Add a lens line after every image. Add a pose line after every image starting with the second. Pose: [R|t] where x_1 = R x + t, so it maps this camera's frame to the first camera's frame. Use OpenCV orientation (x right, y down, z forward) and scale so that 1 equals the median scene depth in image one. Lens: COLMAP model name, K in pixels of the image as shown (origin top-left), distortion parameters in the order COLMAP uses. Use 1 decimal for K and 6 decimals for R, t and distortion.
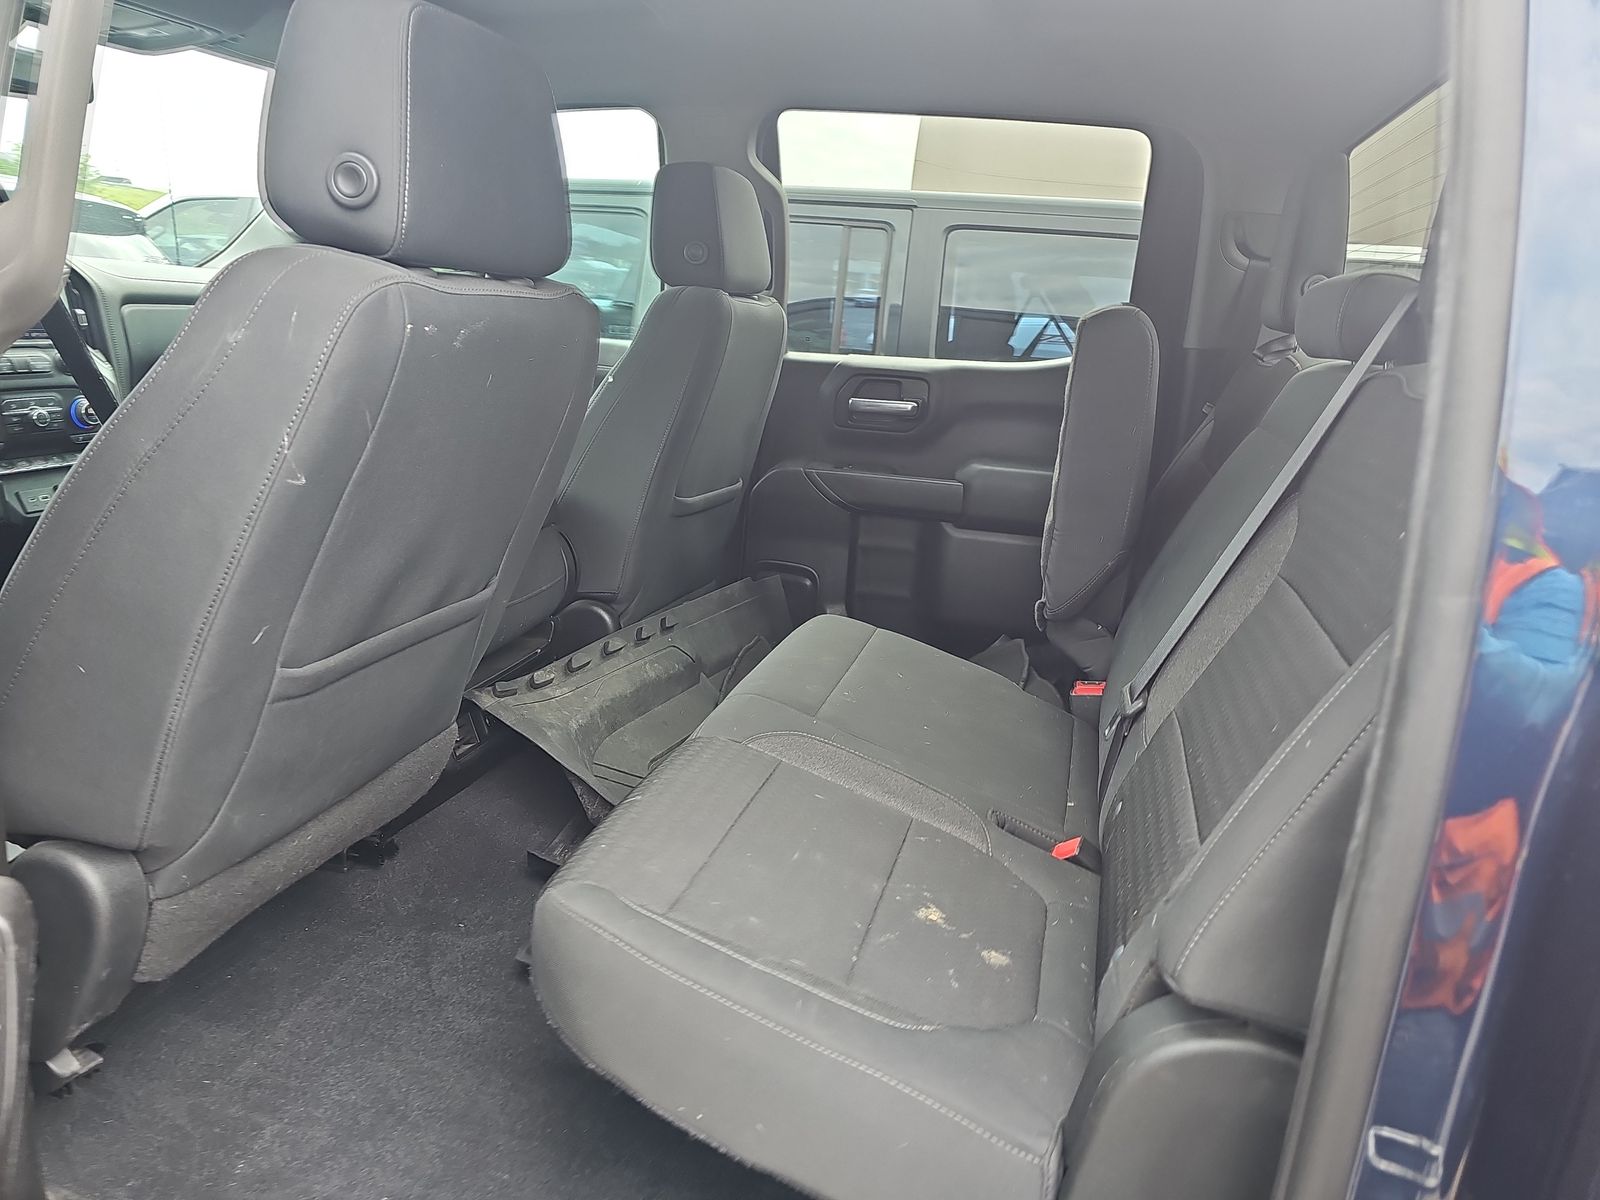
lens RADIAL K [[1068.6, 0, 800.0], [0, 1068.6, 600.0], [0, 0, 1]] dist [0.017238, -0.000245]
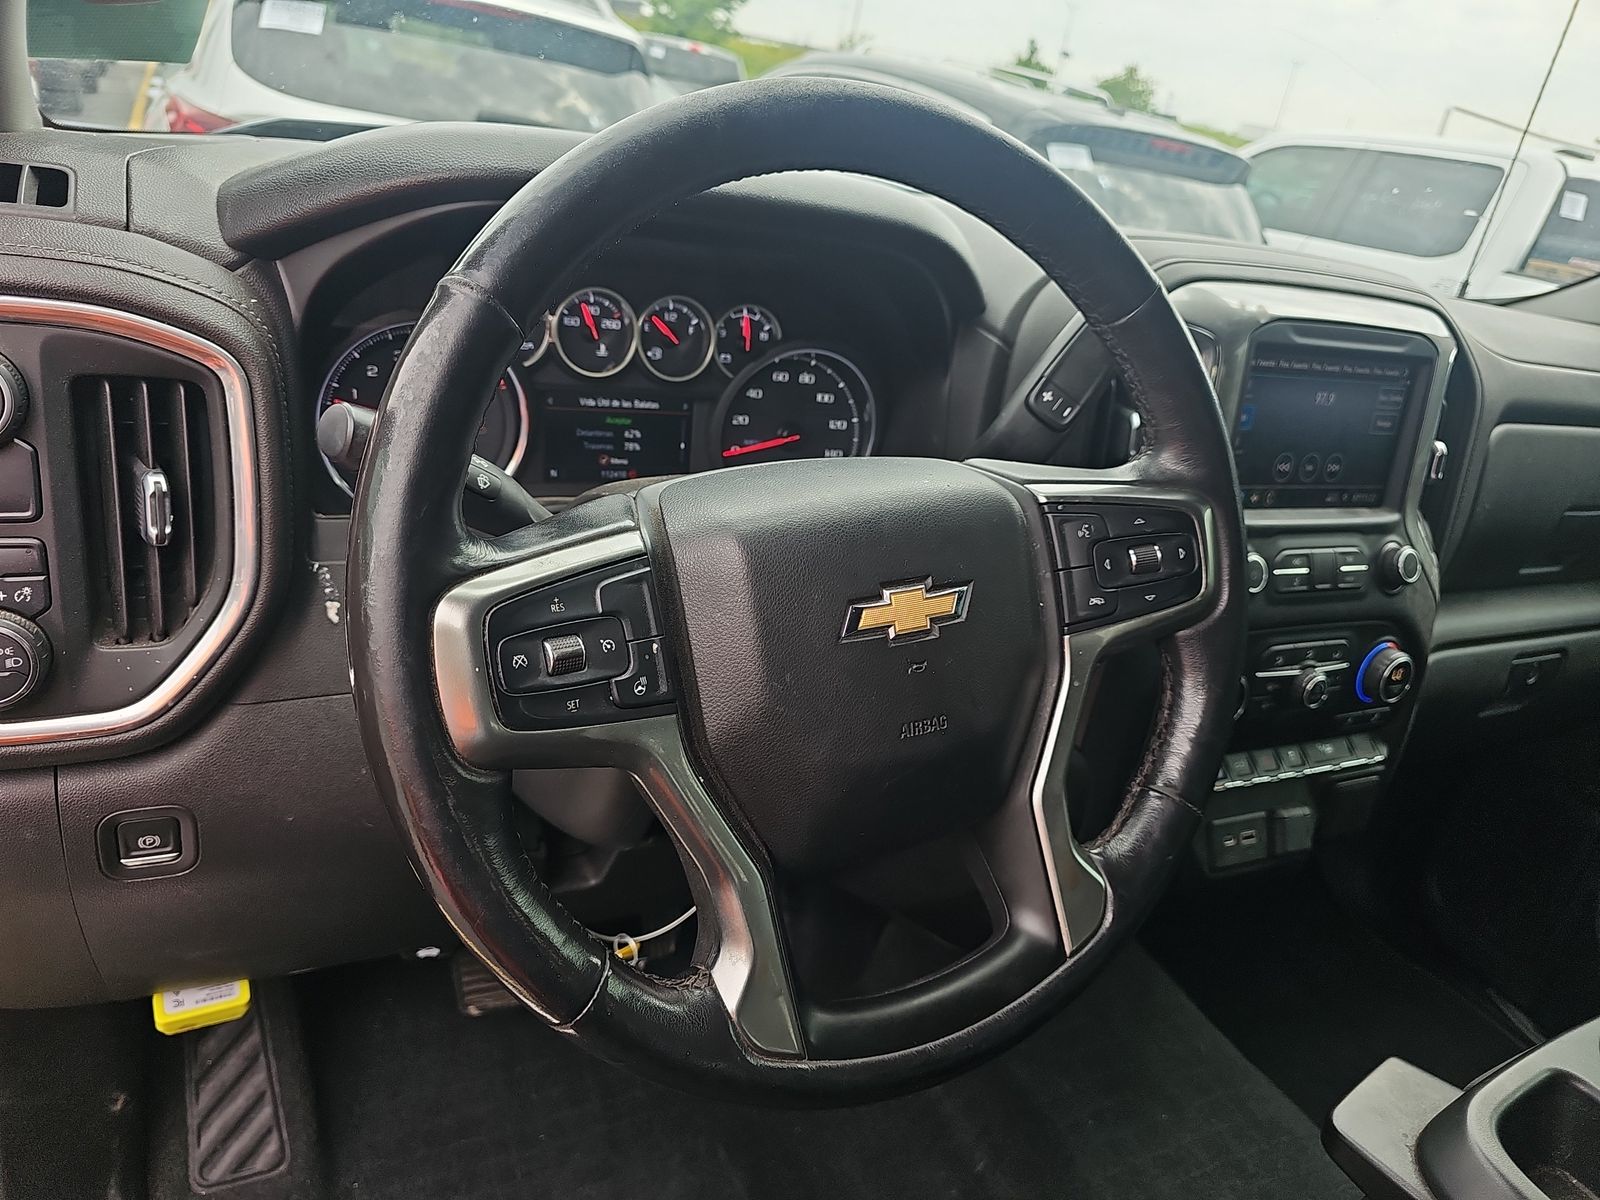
lens RADIAL K [[1097.4, 0, 776.9], [0, 1097.4, 606.5], [0, 0, 1]] dist [0.009351, -0.029601]
pose [[0.669112, 0.319920, -0.670776, -0.550016], [-0.285886, 0.943946, 0.165029, -0.209524], [0.685972, 0.081342, 0.723067, 0.505208]]
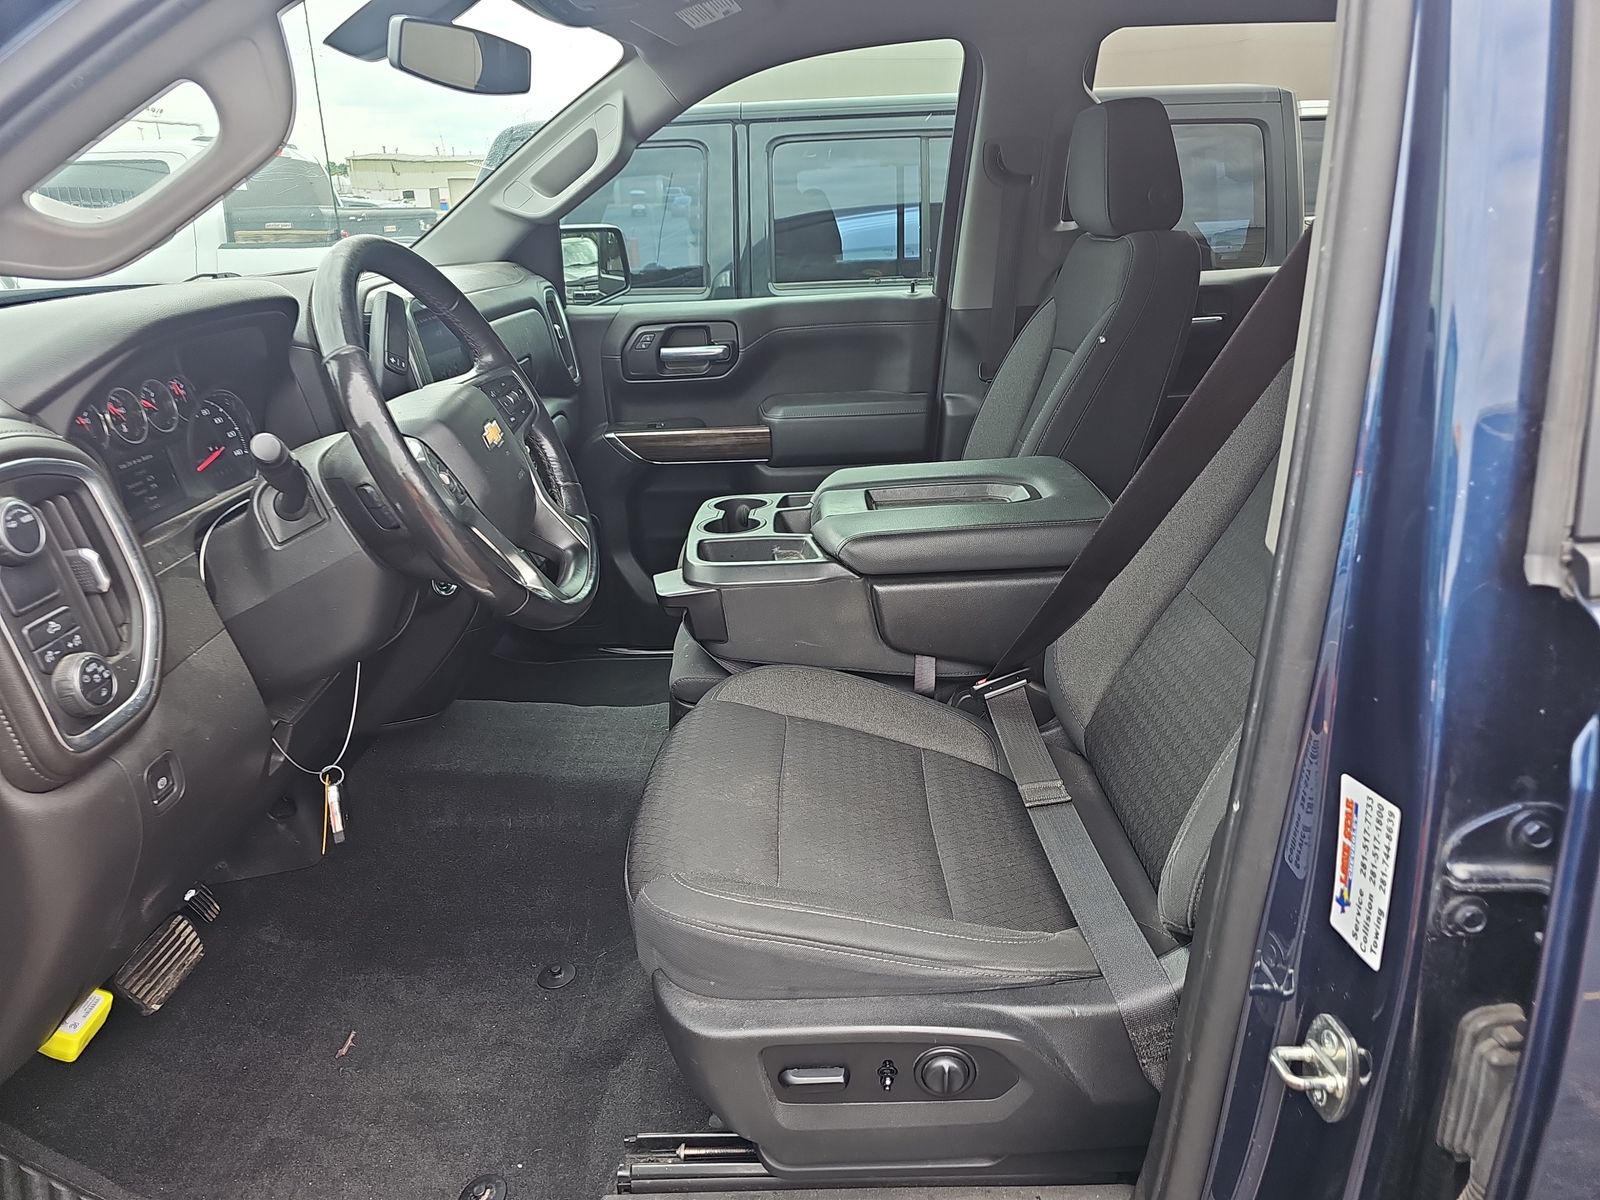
lens RADIAL K [[1068.6, 0, 800.0], [0, 1068.6, 600.0], [0, 0, 1]] dist [0.017238, -0.000245]
pose [[0.958421, -0.205071, 0.198430, -0.664900], [0.183124, 0.975307, 0.123458, -0.131396], [-0.218848, -0.081988, 0.972308, 0.106594]]
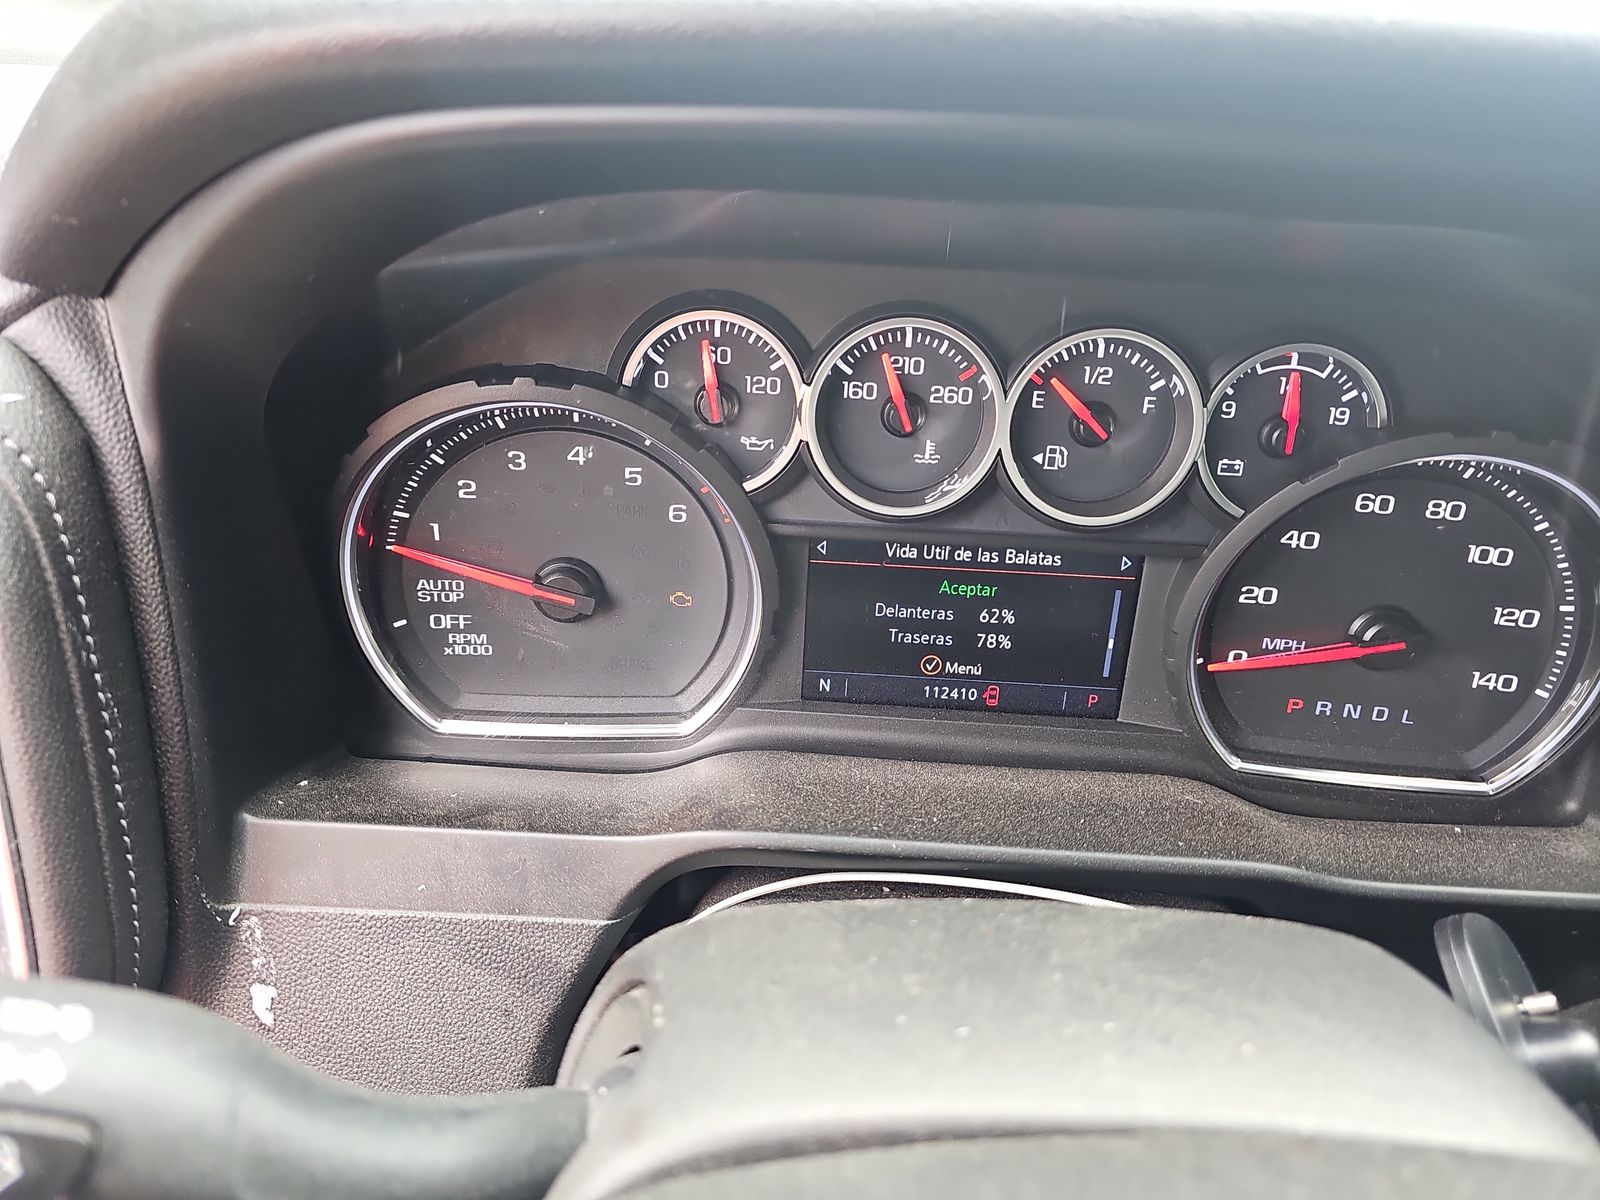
lens RADIAL K [[1097.4, 0, 776.9], [0, 1097.4, 606.5], [0, 0, 1]] dist [0.009351, -0.029601]
pose [[0.221054, 0.416013, -0.882082, -0.715676], [-0.262890, 0.896395, 0.356882, -0.246443], [0.939161, 0.153000, 0.307518, 0.658771]]
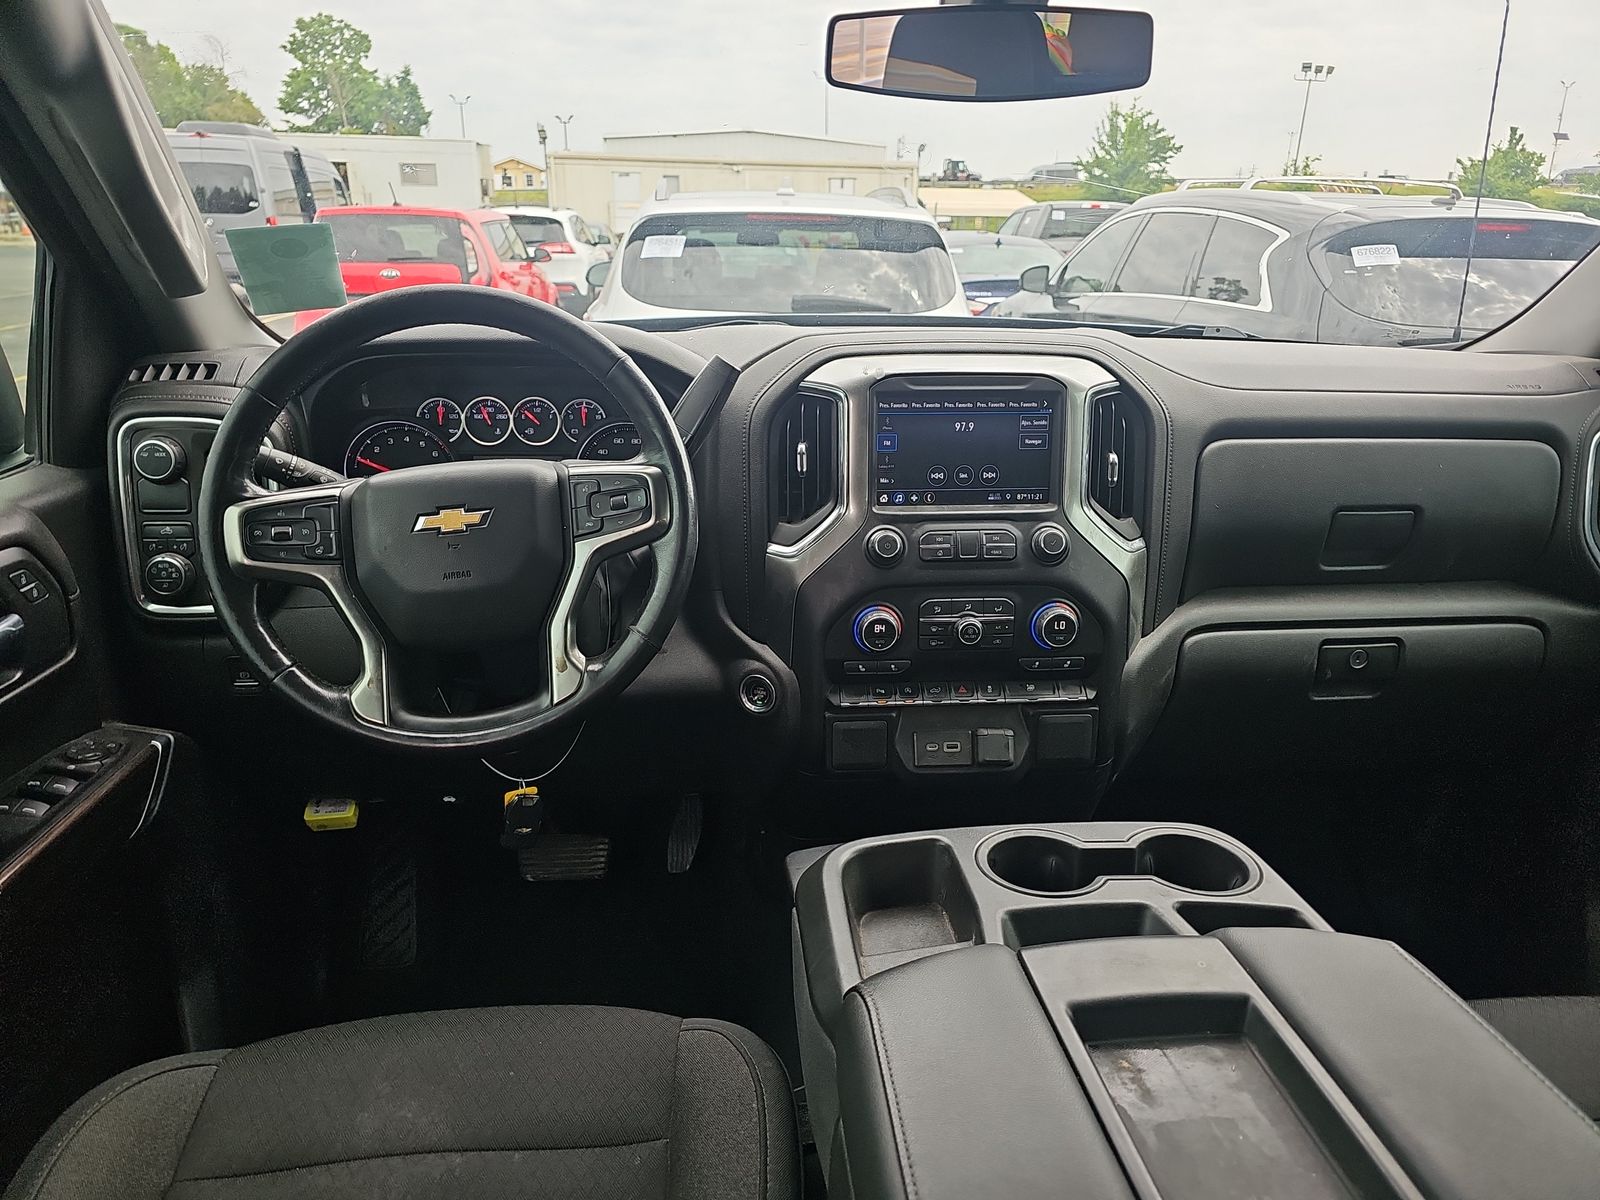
lens RADIAL K [[1068.6, 0, 800.0], [0, 1068.6, 600.0], [0, 0, 1]] dist [0.017238, -0.000245]
pose [[0.360582, 0.214815, -0.907654, -0.179369], [-0.224214, 0.964546, 0.139207, -0.246604], [0.905378, 0.153313, 0.395962, 0.652754]]
